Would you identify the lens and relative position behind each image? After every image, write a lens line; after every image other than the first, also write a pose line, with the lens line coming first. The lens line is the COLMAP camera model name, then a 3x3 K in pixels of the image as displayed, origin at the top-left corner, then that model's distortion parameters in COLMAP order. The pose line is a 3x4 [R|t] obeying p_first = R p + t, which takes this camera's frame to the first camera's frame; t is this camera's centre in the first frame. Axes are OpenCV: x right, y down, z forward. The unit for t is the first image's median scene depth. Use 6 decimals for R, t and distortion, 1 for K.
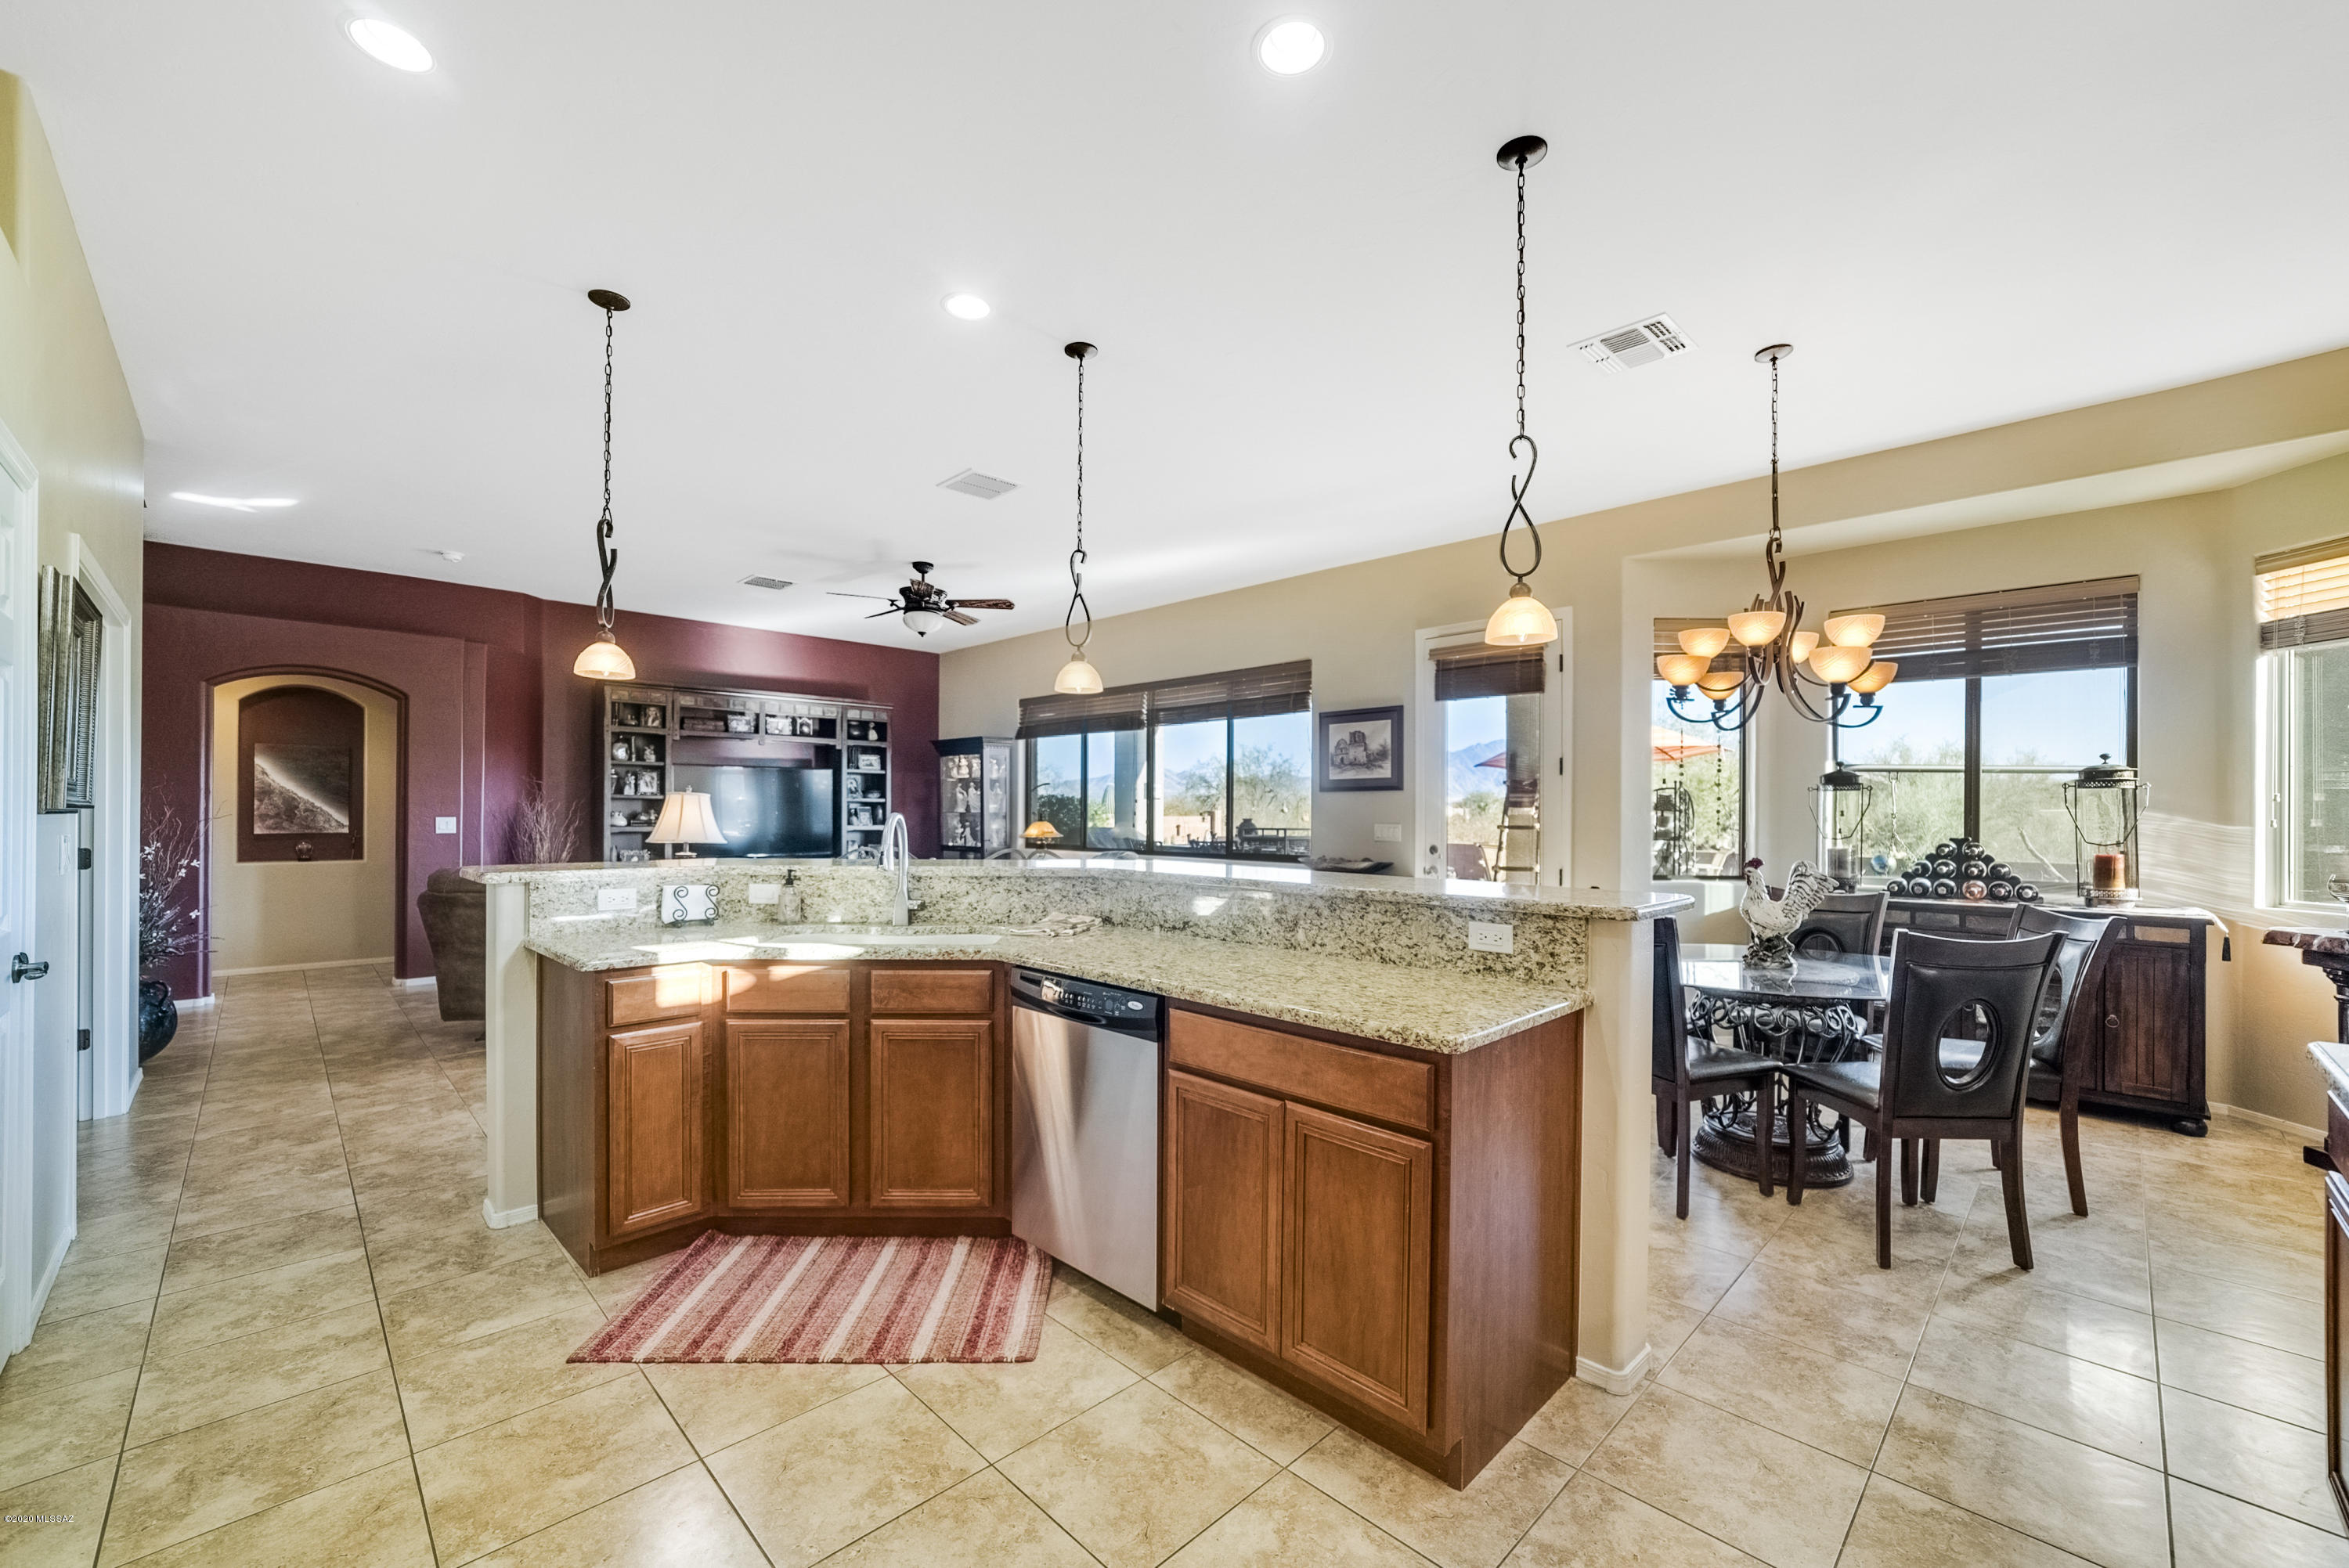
lens RADIAL K [[931.4, 0, 1174.6], [0, 931.4, 810.3], [0, 0, 1]] dist [-0.019088, 0.003527]
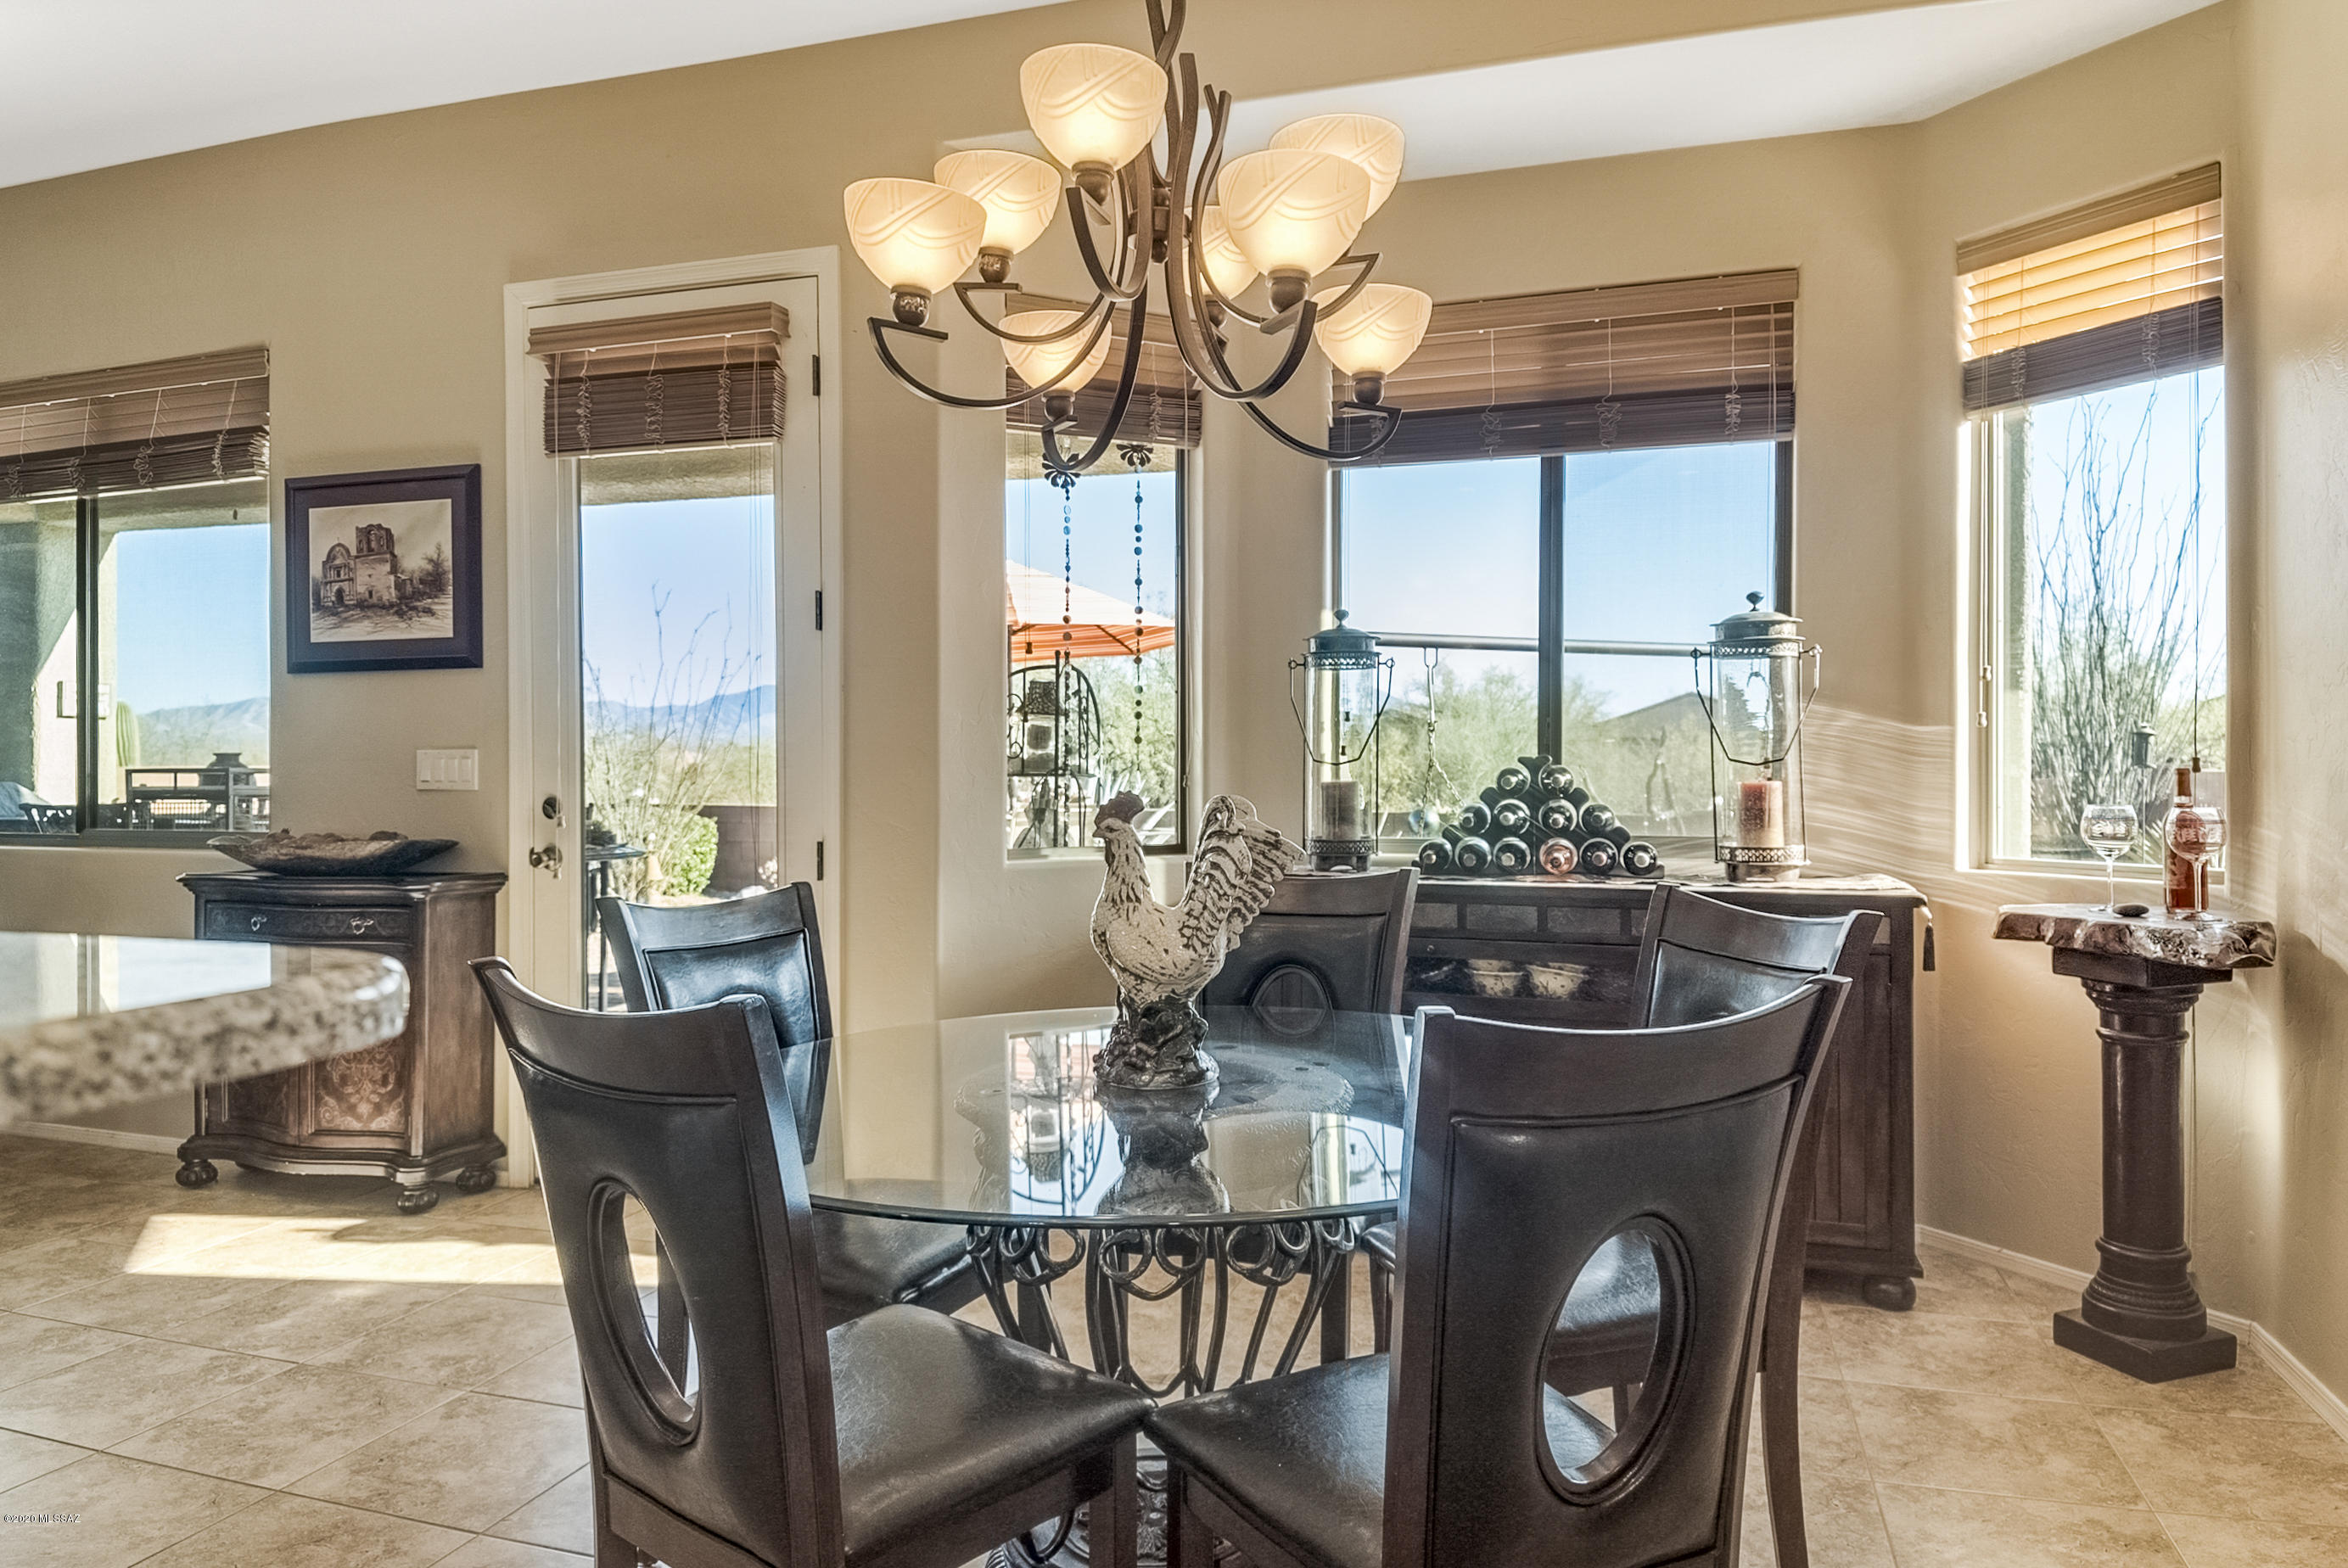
lens RADIAL K [[1507.4, 0, 1174.0], [0, 1507.4, 784.0], [0, 0, 1]] dist [-0.003151, -0.002775]
pose [[0.882594, -0.014133, 0.469923, 0.246237], [0.006660, 0.999824, 0.017561, 0.025810], [-0.470089, -0.012370, 0.882532, 0.309276]]
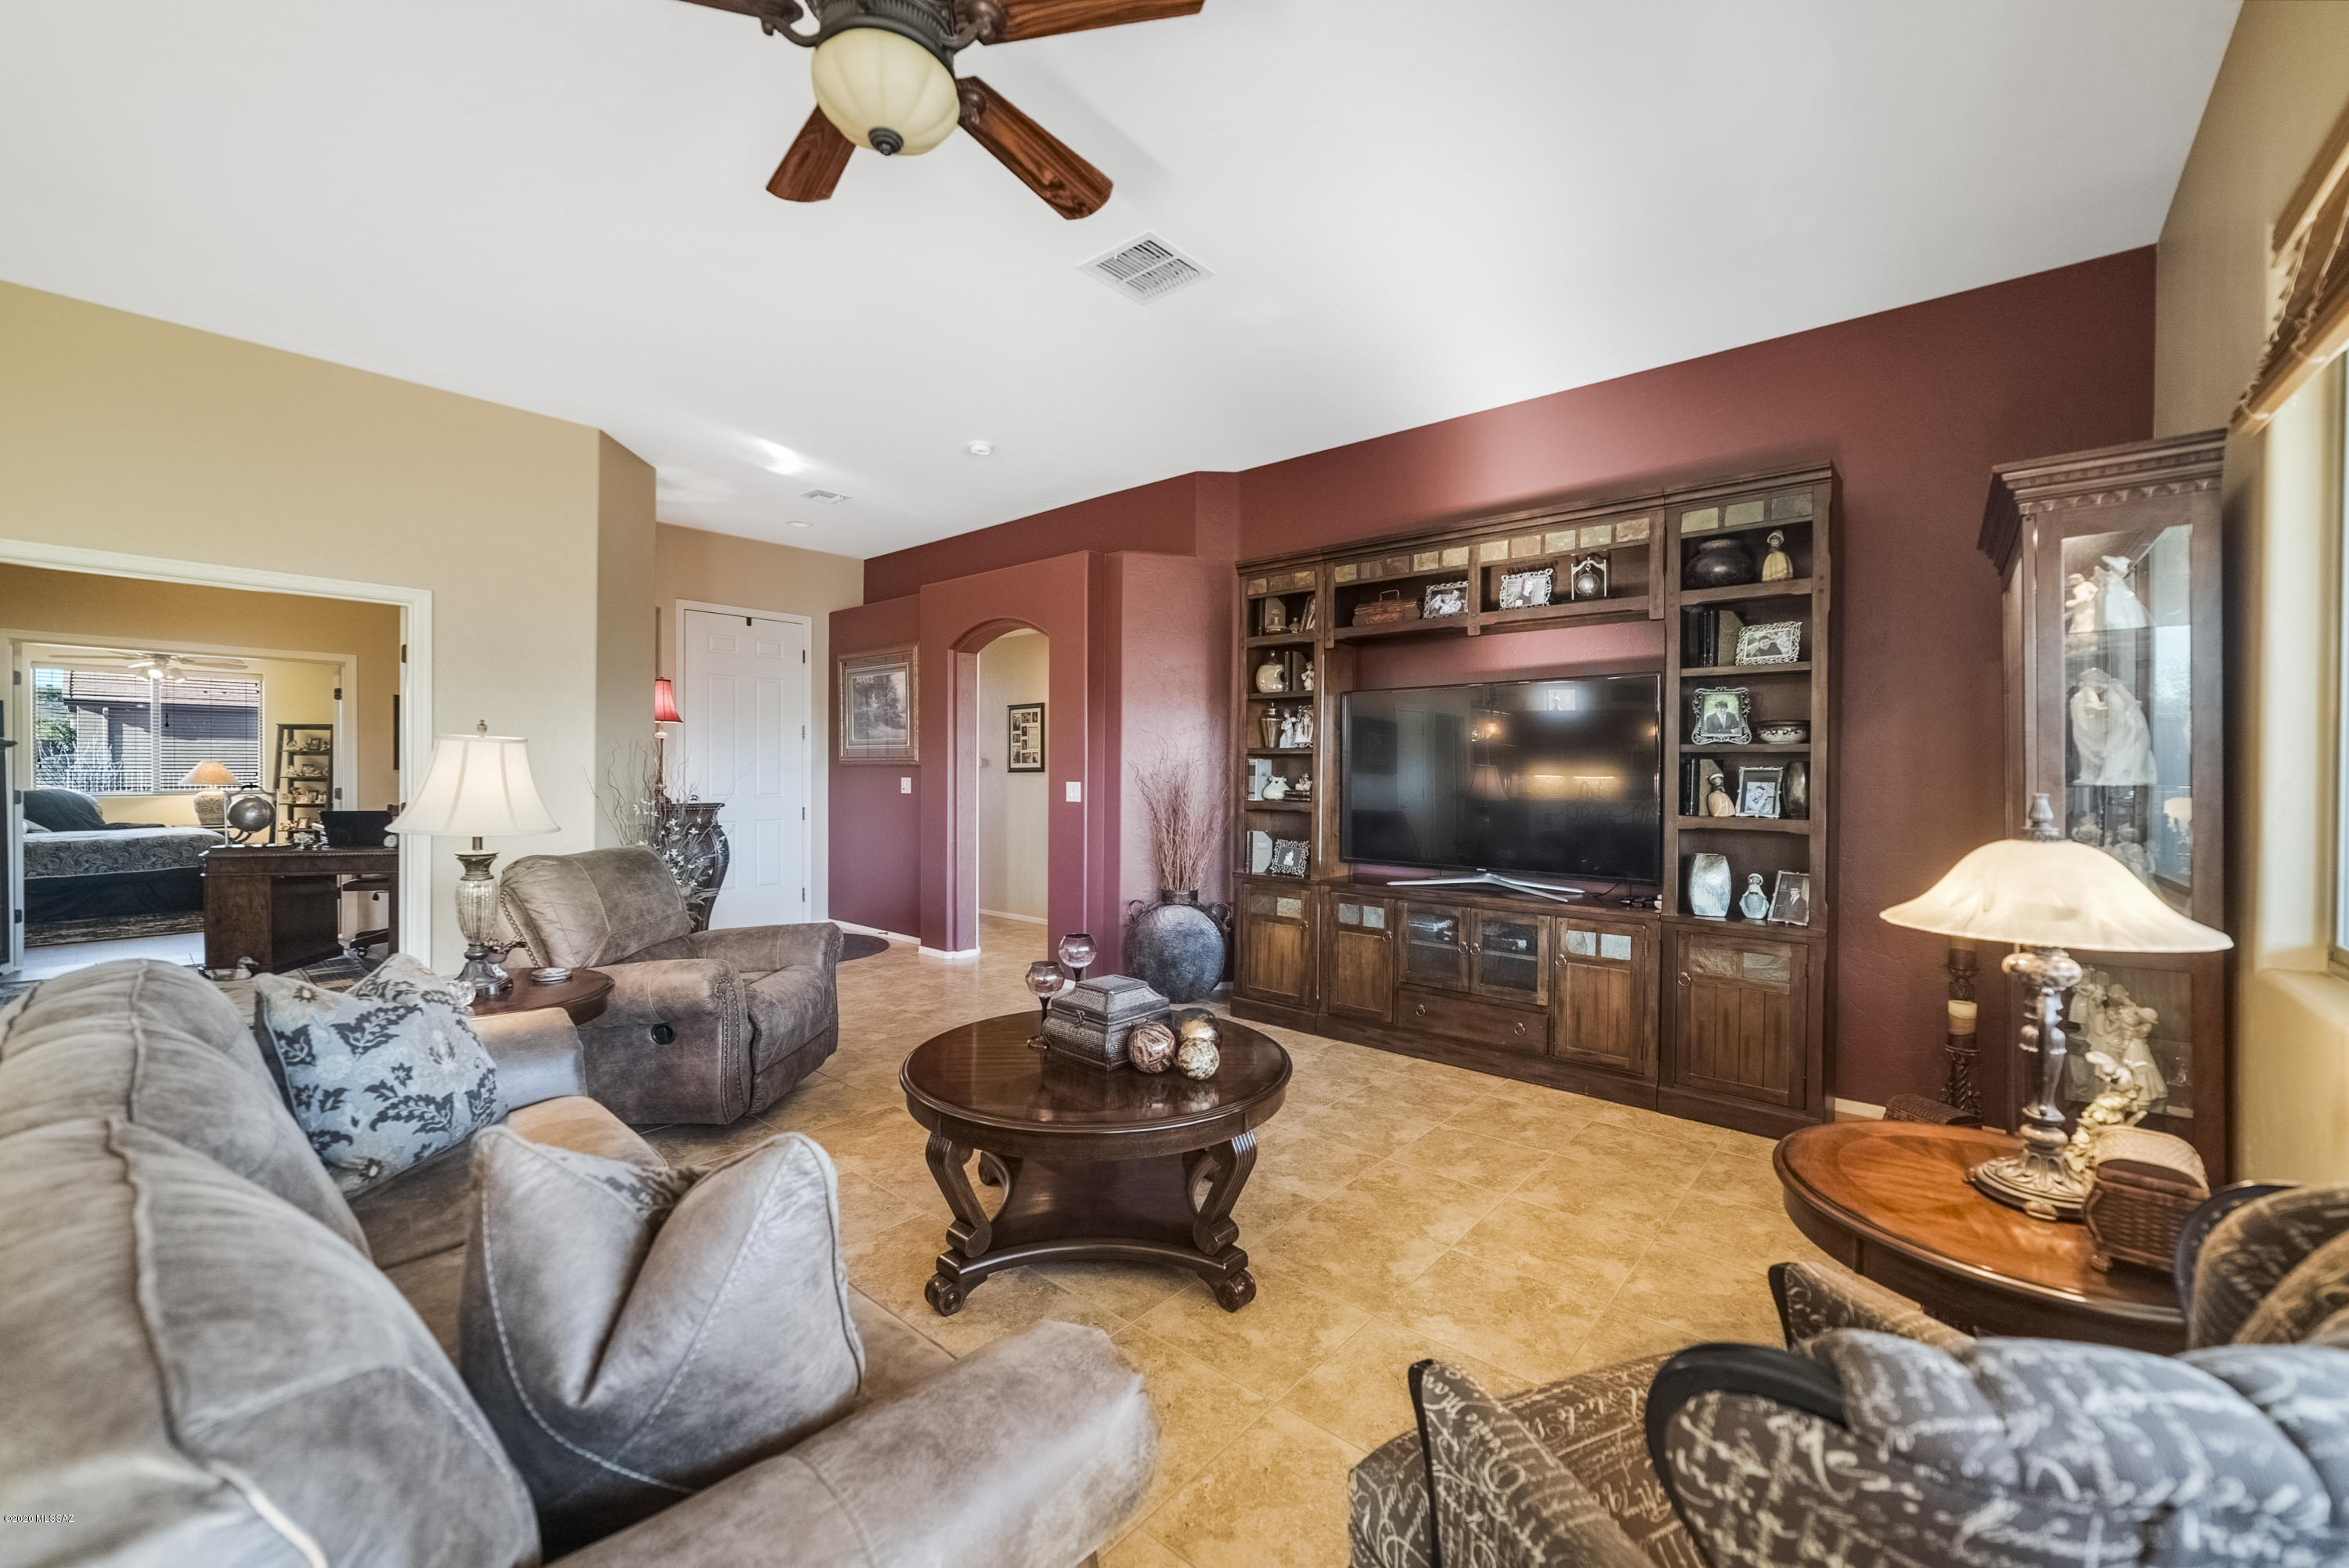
lens RADIAL K [[927.7, 0, 1187.4], [0, 927.7, 775.1], [0, 0, 1]] dist [-0.008471, 0.000264]
pose [[0.089299, -0.000079, -0.996005, 0.017570], [-0.005391, 0.999985, -0.000563, 0.002243], [0.995990, 0.005420, 0.089298, 1.372605]]
